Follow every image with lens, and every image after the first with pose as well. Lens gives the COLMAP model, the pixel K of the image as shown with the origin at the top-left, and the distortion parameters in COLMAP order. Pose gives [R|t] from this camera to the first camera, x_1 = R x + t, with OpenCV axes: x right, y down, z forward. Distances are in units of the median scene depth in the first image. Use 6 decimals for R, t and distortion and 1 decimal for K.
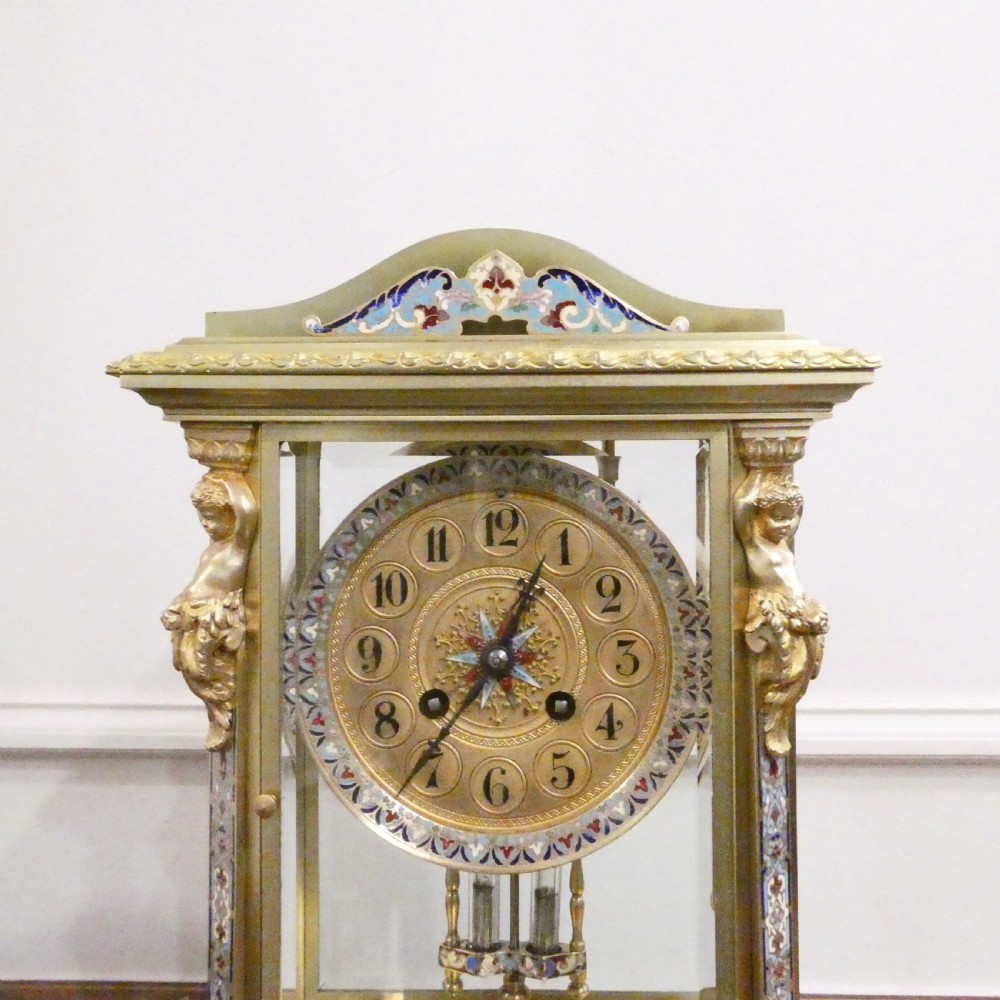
lens RADIAL K [[1068.0, 0, 505.6], [0, 1068.0, 499.3], [0, 0, 1]] dist [0.031974, 0.002421]
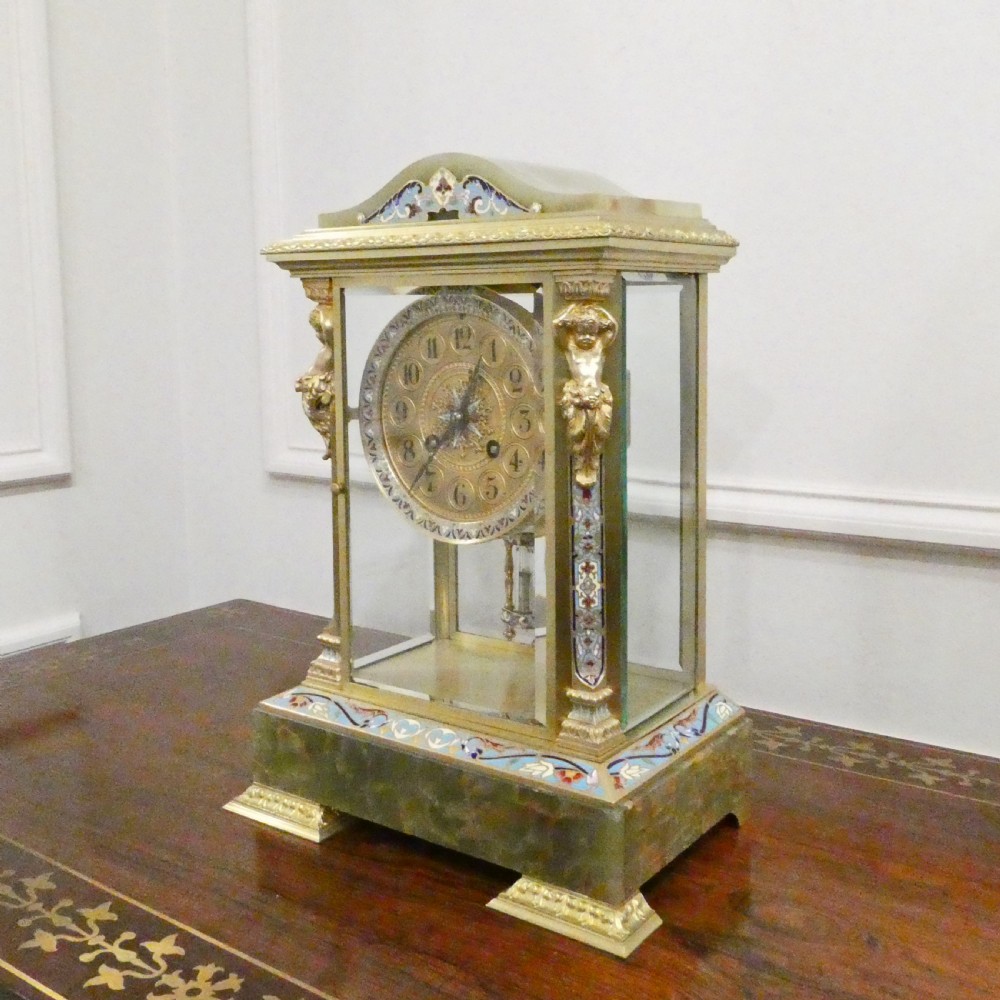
lens RADIAL K [[1149.4, 0, 502.4], [0, 1149.4, 443.4], [0, 0, 1]] dist [0.003494, -0.019388]
pose [[0.827448, 0.061219, -0.558196, 1.057429], [0.007665, 0.992716, 0.120237, -0.024475], [0.561490, -0.103769, 0.820951, -0.426963]]
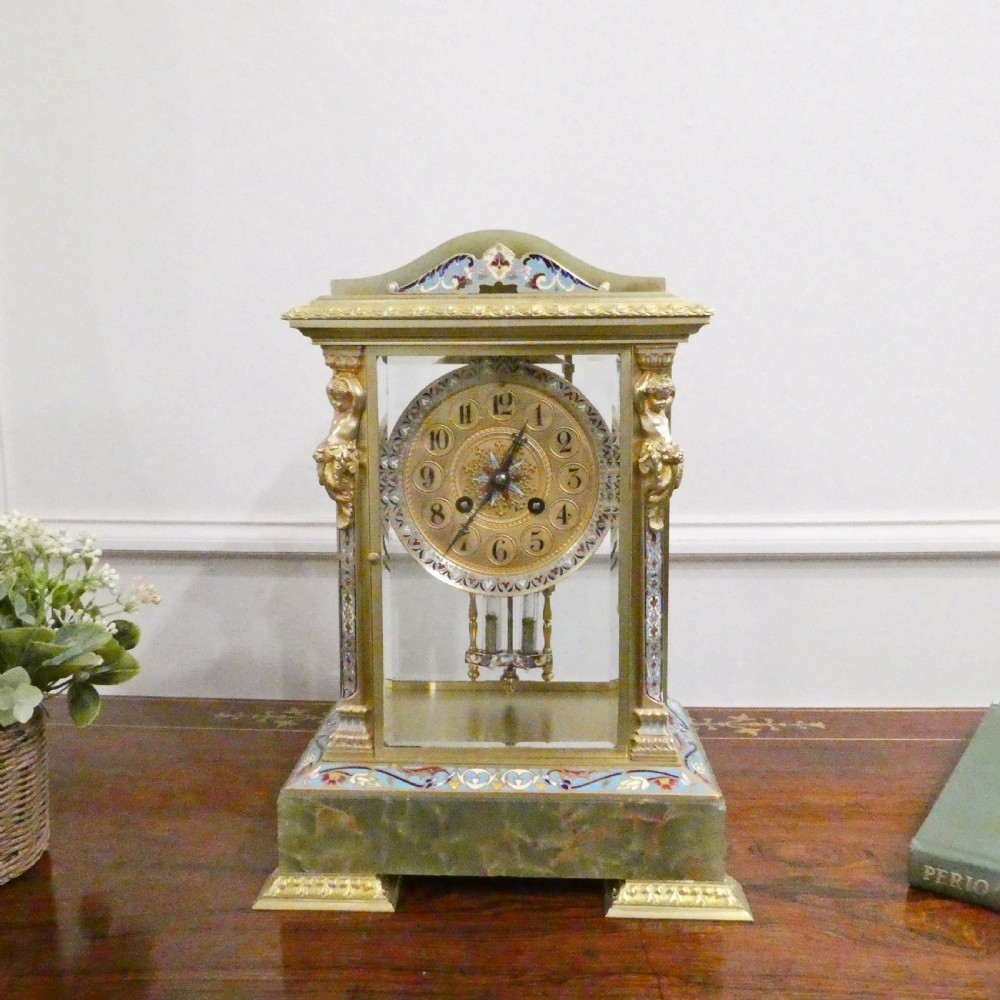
lens RADIAL K [[995.8, 0, 486.2], [0, 995.8, 493.7], [0, 0, 1]] dist [-0.002508, -0.004574]
pose [[0.999863, -0.001368, -0.016491, -0.003747], [0.003538, 0.991206, 0.132279, -0.044330], [0.016165, -0.132319, 0.991075, -0.637526]]
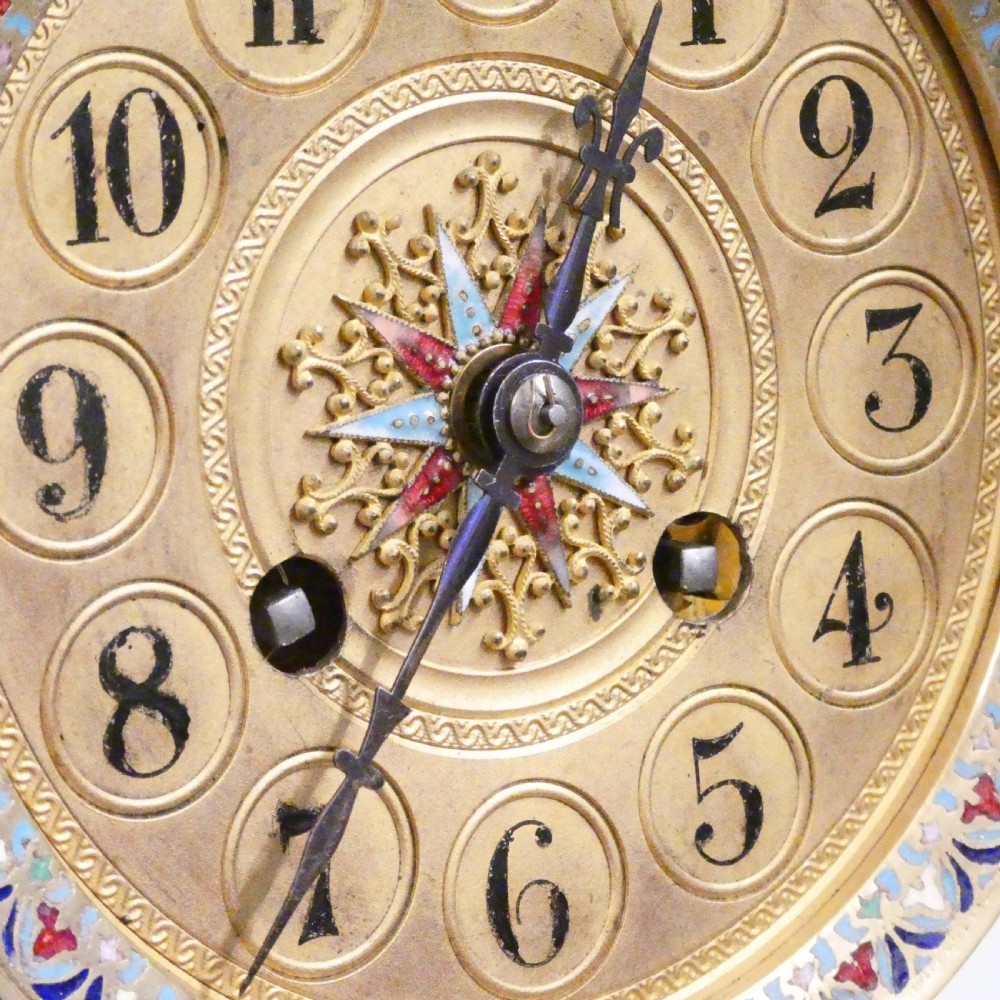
lens RADIAL K [[3551.5, 0, 500.3], [0, 3551.5, 404.1], [0, 0, 1]] dist [0.267667, -2.895810]
pose [[0.816115, -0.081780, 0.572074, -0.517154], [0.031762, 0.994788, 0.096897, 0.064430], [-0.577016, -0.060909, 0.814459, 0.302434]]
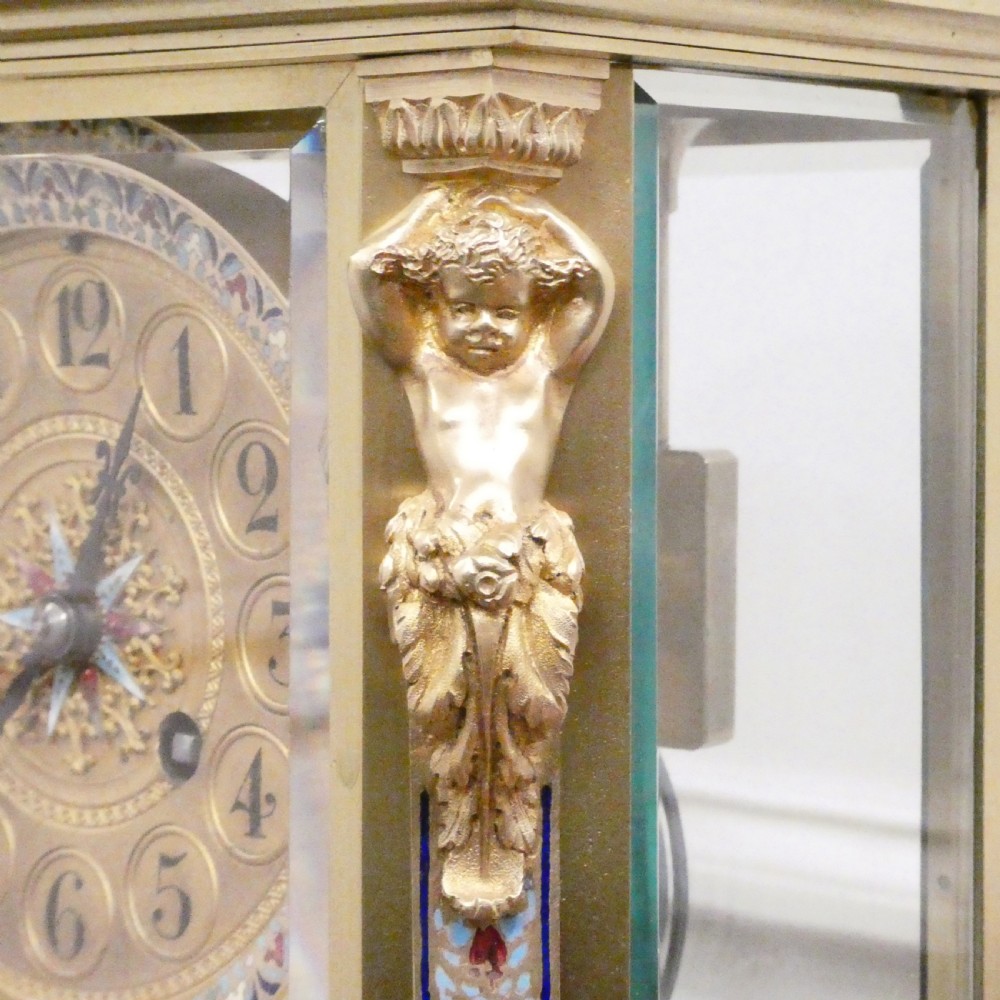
lens RADIAL K [[3090.0, 0, 500.8], [0, 3090.0, 446.2], [0, 0, 1]] dist [0.164492, -0.469491]
pose [[0.790775, 0.037928, -0.610930, 0.921091], [-0.004147, 0.998387, 0.056616, 0.004272], [0.612093, -0.042237, 0.789657, 0.114380]]
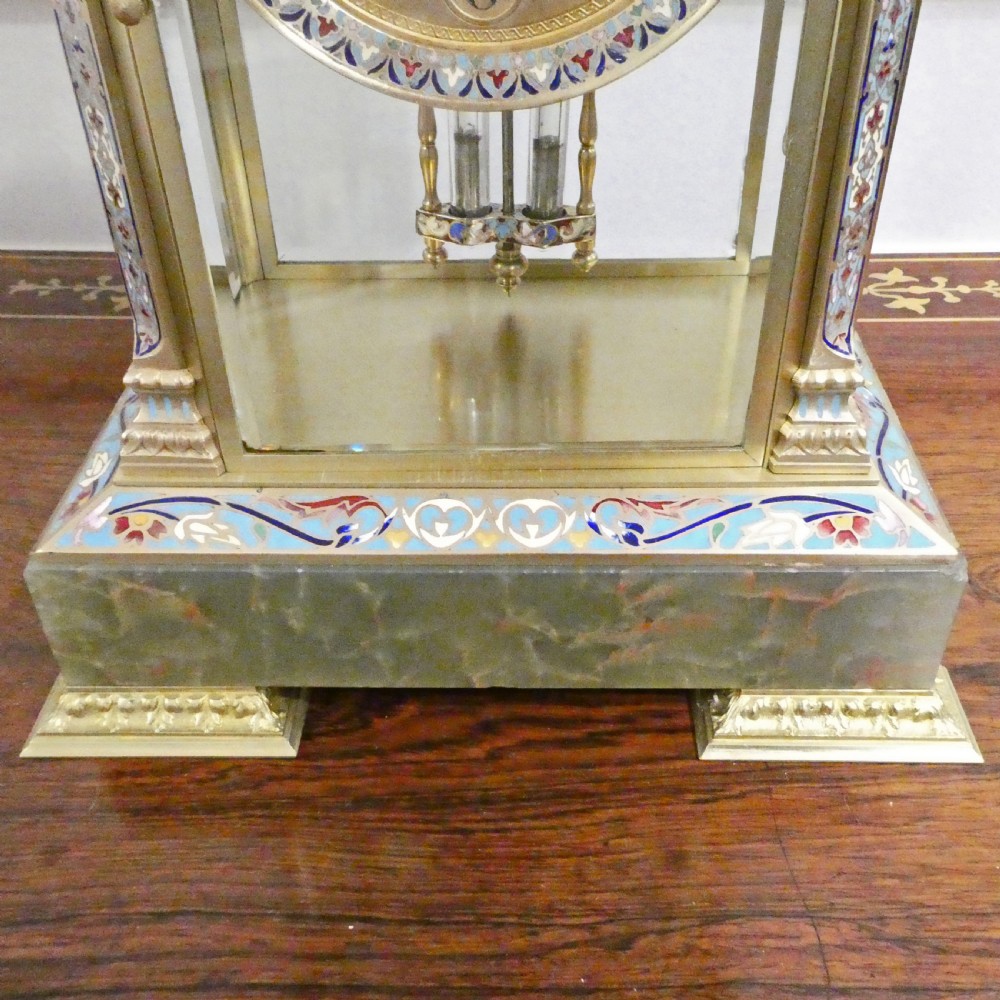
lens RADIAL K [[1057.8, 0, 520.0], [0, 1057.8, 515.6], [0, 0, 1]] dist [0.021844, -0.012581]
pose [[0.999607, -0.021116, 0.018422, -0.003274], [0.005120, 0.783967, 0.620782, 0.123578], [-0.027551, -0.620444, 0.783767, 0.282330]]
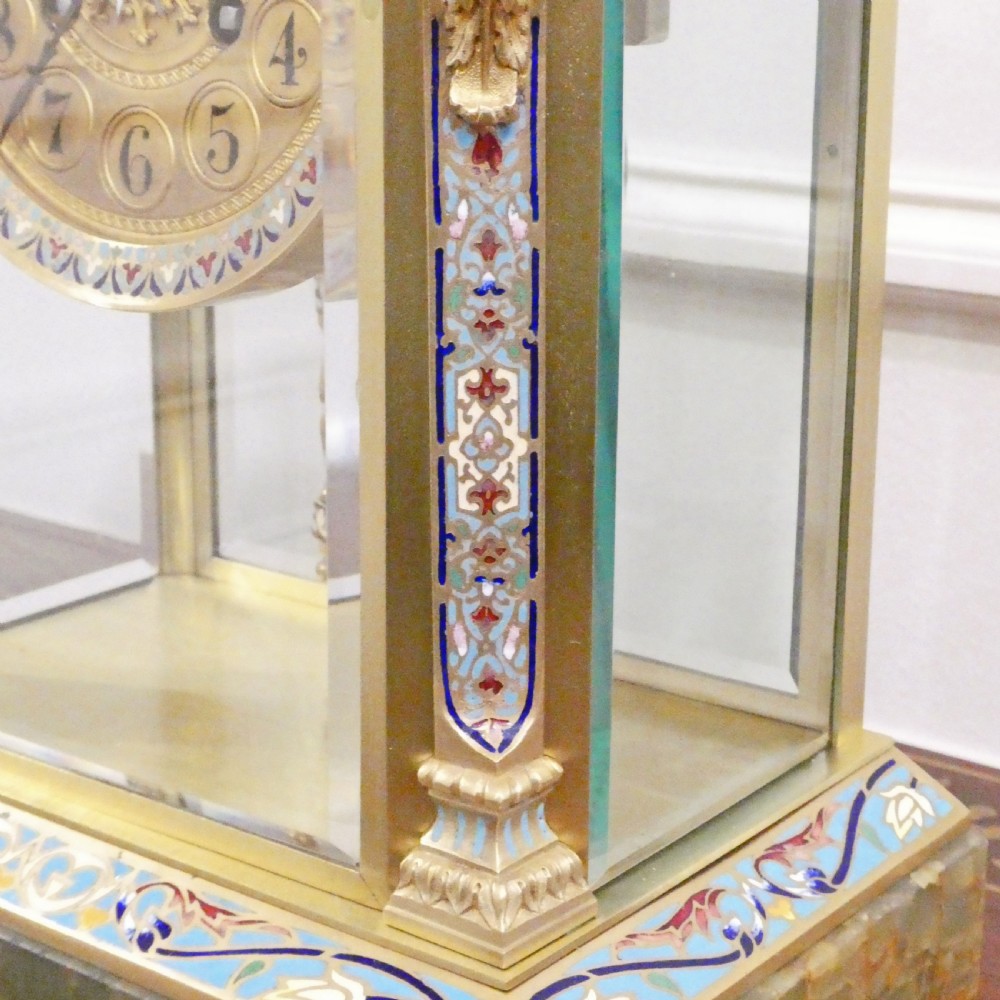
lens RADIAL K [[2146.9, 0, 524.9], [0, 2146.9, 478.4], [0, 0, 1]] dist [0.066817, -0.524111]
pose [[0.818379, 0.159563, -0.552083, 0.803055], [-0.014640, 0.966158, 0.257537, 0.142352], [0.574492, -0.202680, 0.793019, 0.213432]]
